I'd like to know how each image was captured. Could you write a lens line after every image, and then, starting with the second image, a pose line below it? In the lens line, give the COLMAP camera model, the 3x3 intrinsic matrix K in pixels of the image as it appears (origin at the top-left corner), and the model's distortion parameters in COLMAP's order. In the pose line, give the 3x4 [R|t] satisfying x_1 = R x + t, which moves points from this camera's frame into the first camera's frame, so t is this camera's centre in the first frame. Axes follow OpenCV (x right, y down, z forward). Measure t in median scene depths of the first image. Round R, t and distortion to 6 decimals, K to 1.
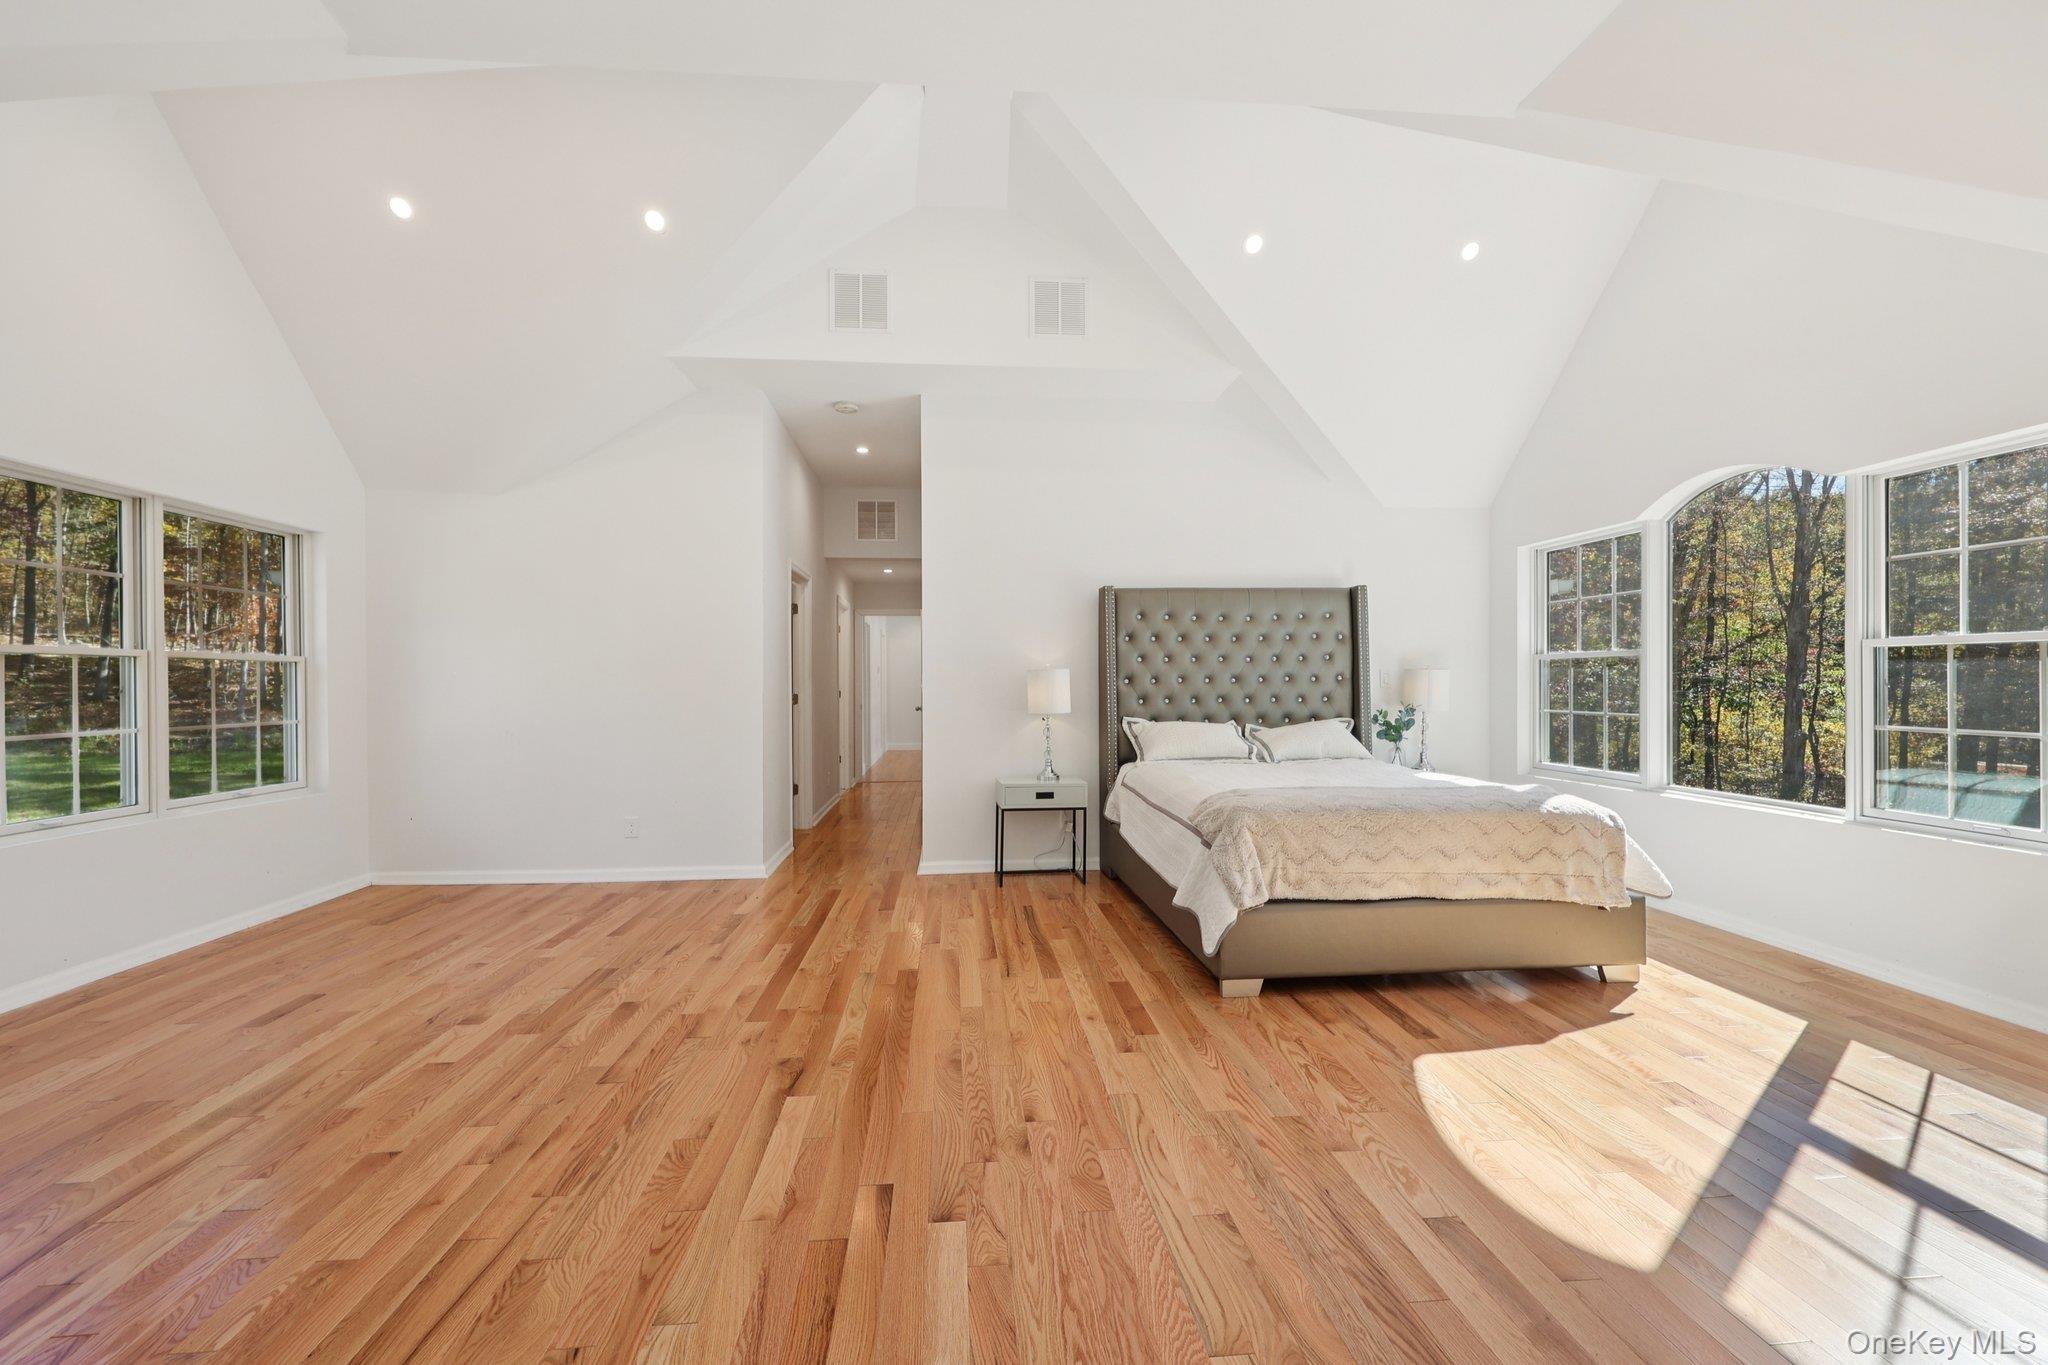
lens RADIAL K [[833.8, 0, 1026.1], [0, 833.8, 696.1], [0, 0, 1]] dist [0.000467, -0.000147]
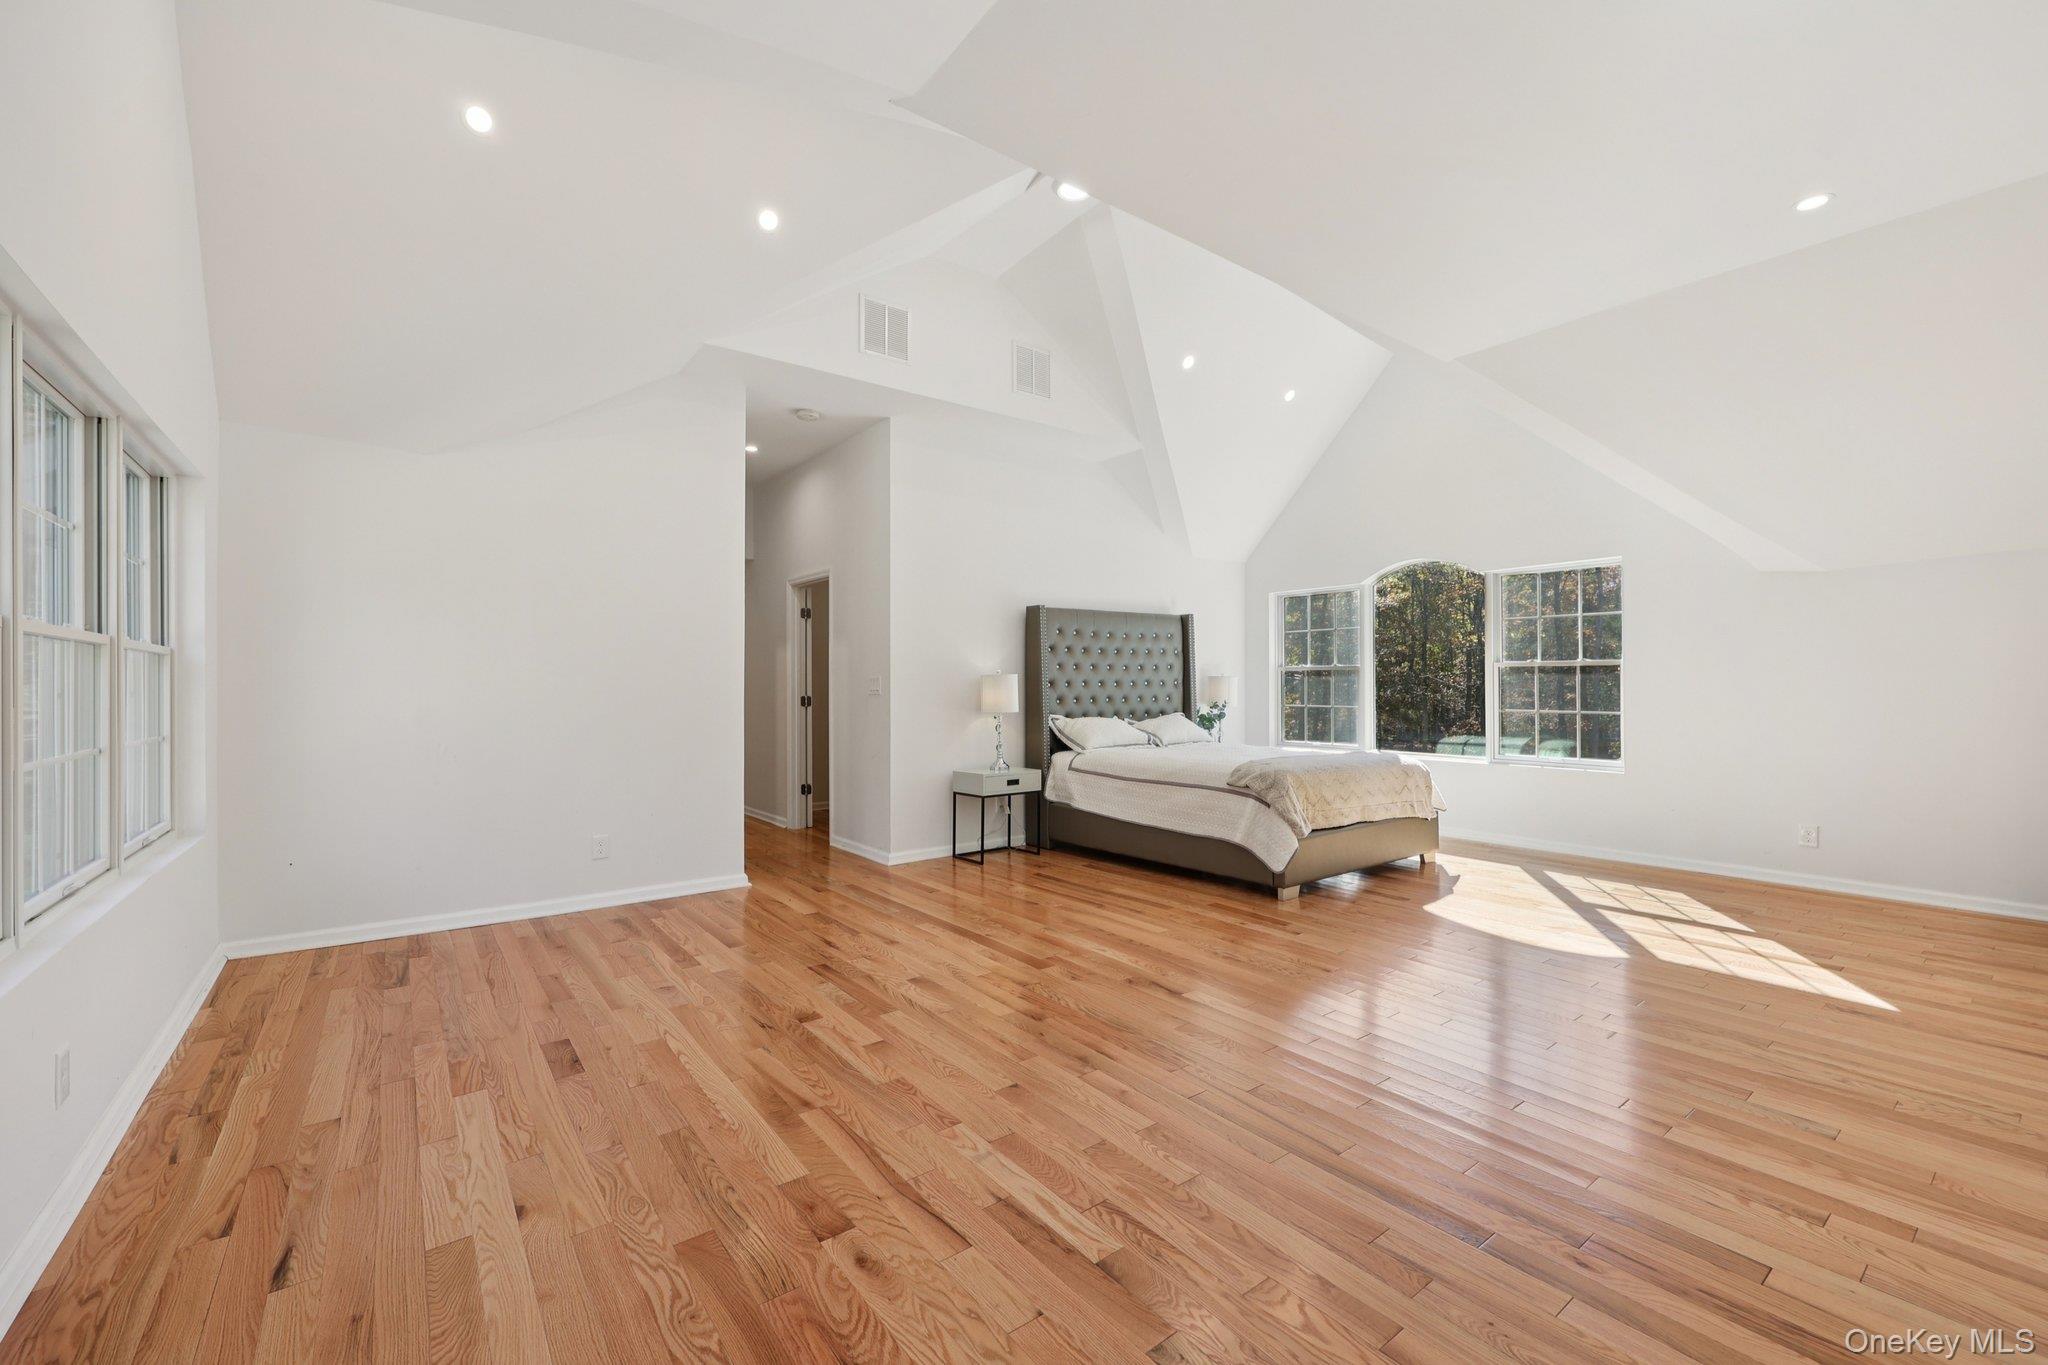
lens RADIAL K [[833.8, 0, 1026.1], [0, 833.8, 696.1], [0, 0, 1]] dist [0.000467, -0.000147]
pose [[0.847699, -0.004834, 0.530455, -0.631499], [0.007910, 0.999962, -0.003528, 0.002347], [-0.530418, 0.007186, 0.847706, -0.003084]]
